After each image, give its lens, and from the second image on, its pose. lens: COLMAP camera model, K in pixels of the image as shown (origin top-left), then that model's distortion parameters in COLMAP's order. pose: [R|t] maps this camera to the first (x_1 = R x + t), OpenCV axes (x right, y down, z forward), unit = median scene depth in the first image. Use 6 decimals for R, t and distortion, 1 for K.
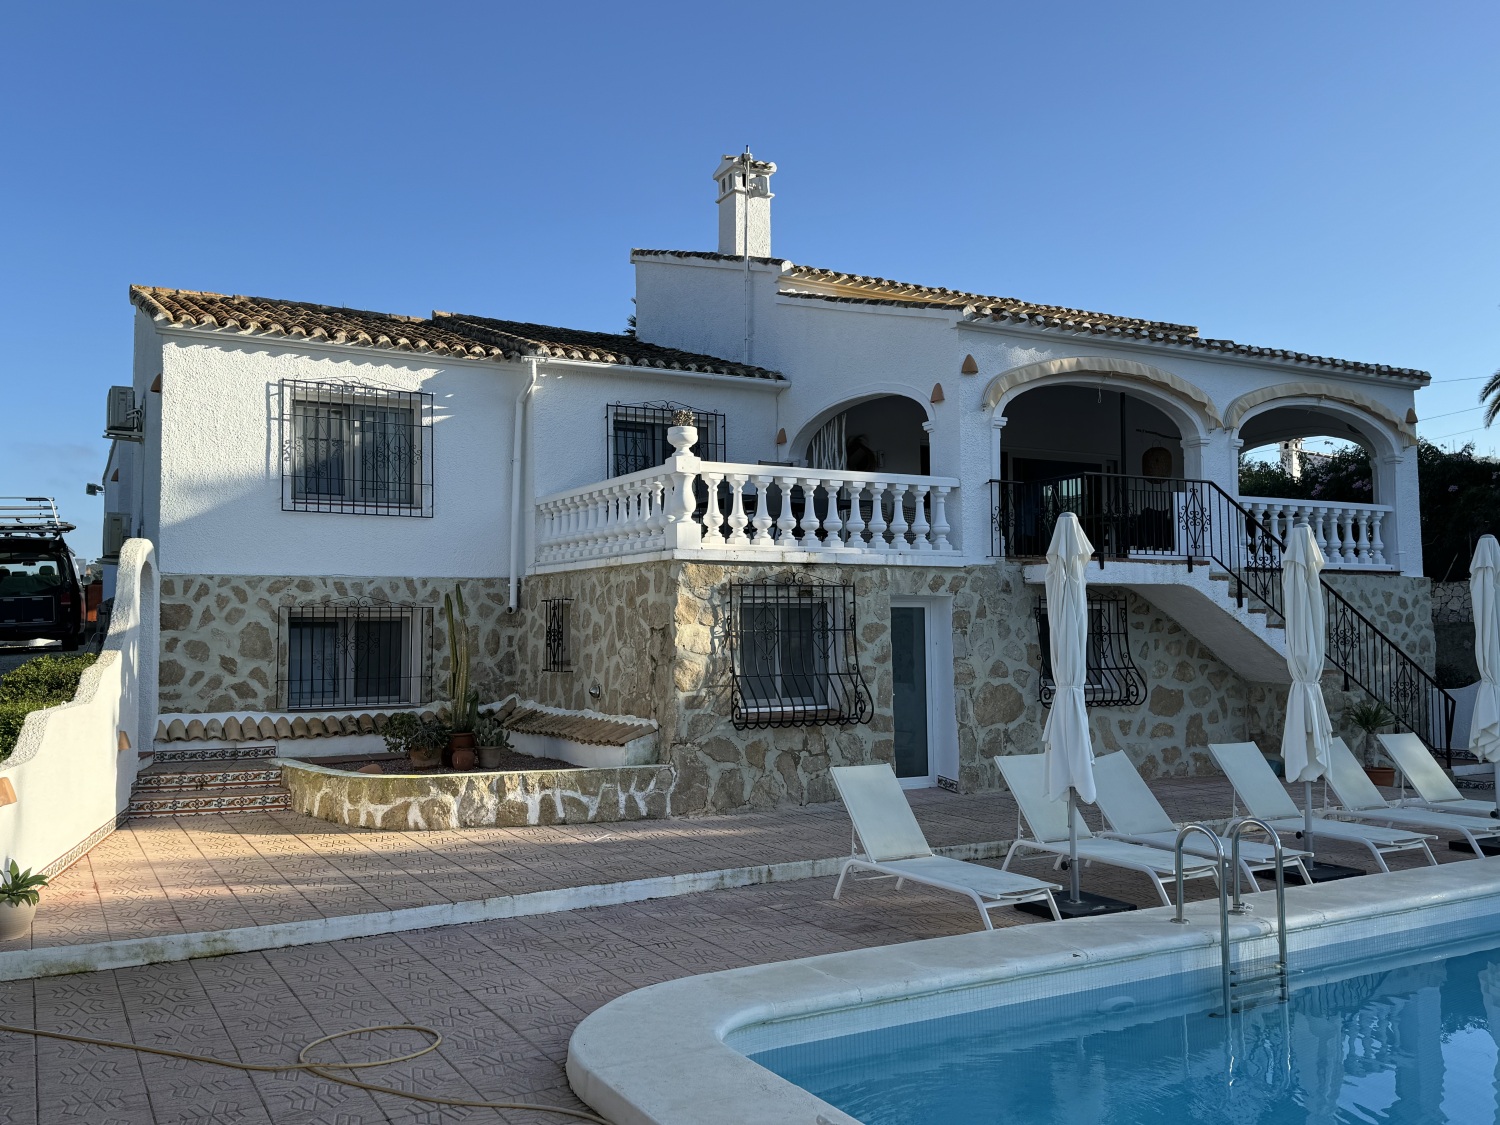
lens RADIAL K [[1281.2, 0, 750.0], [0, 1281.2, 562.5], [0, 0, 1]] dist [0.077929, -0.006896]
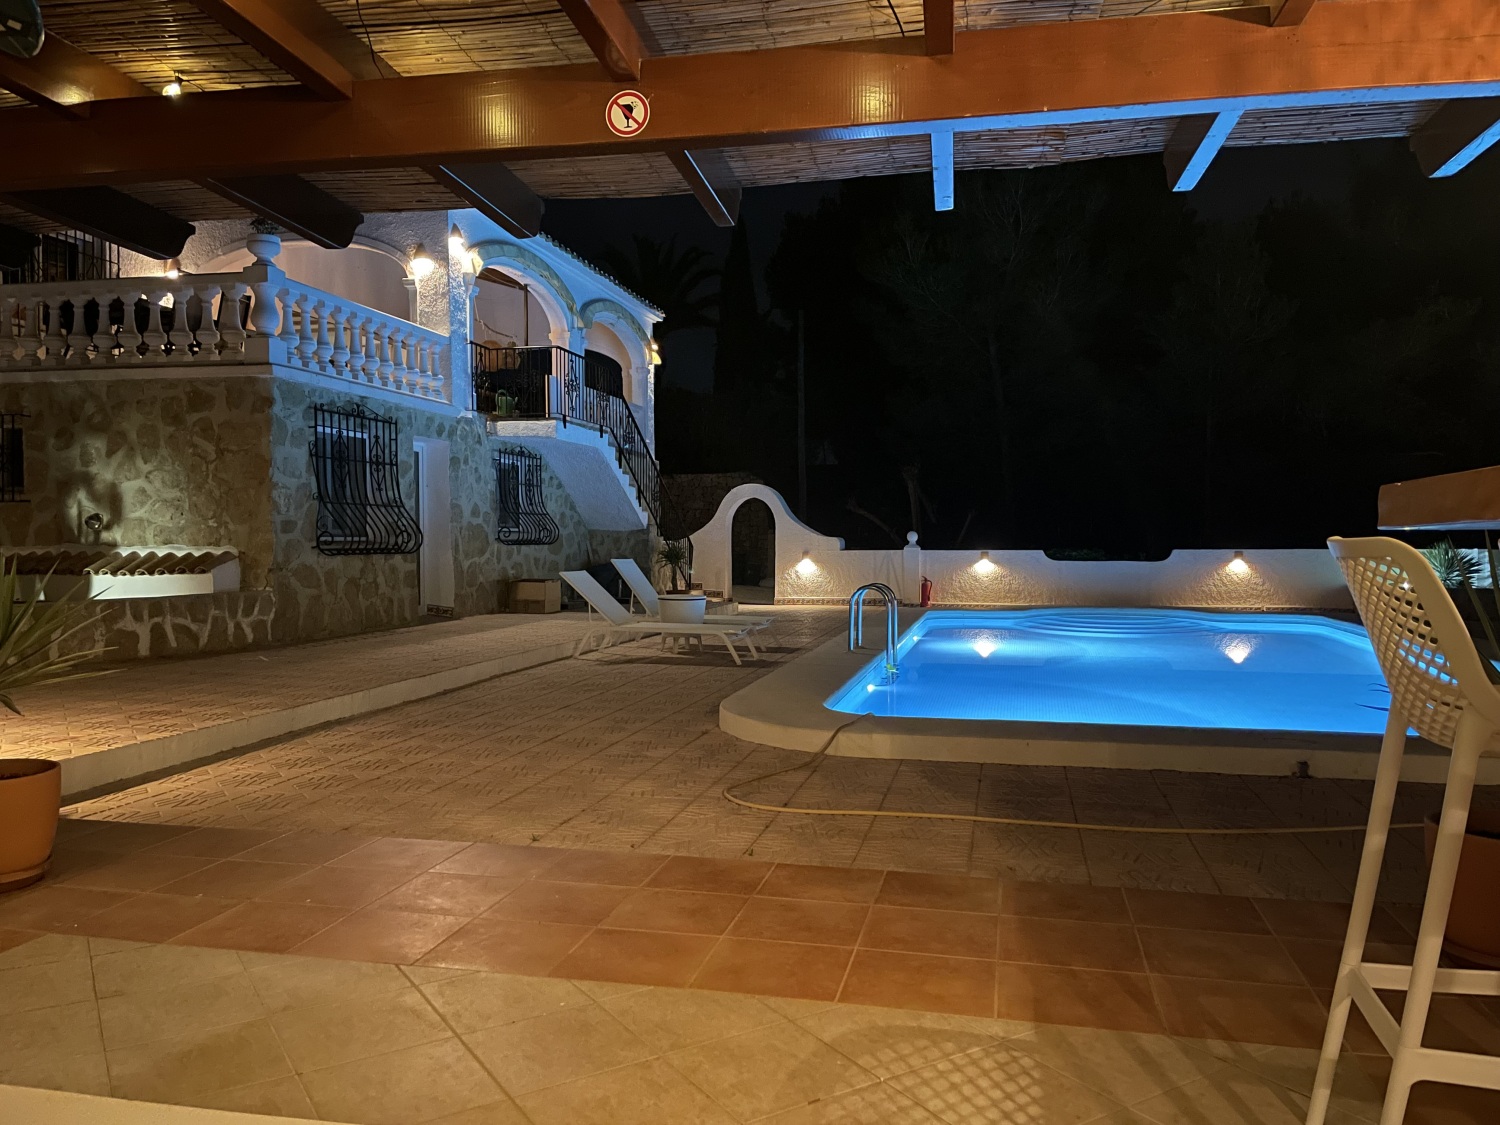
lens RADIAL K [[1138.2, 0, 750.0], [0, 1138.2, 562.5], [0, 0, 1]] dist [0.043812, -0.003959]
pose [[0.676726, -0.007471, 0.736197, -0.383983], [-0.044302, 0.997723, 0.050849, 0.066185], [-0.734901, -0.067026, 0.674855, 0.135266]]
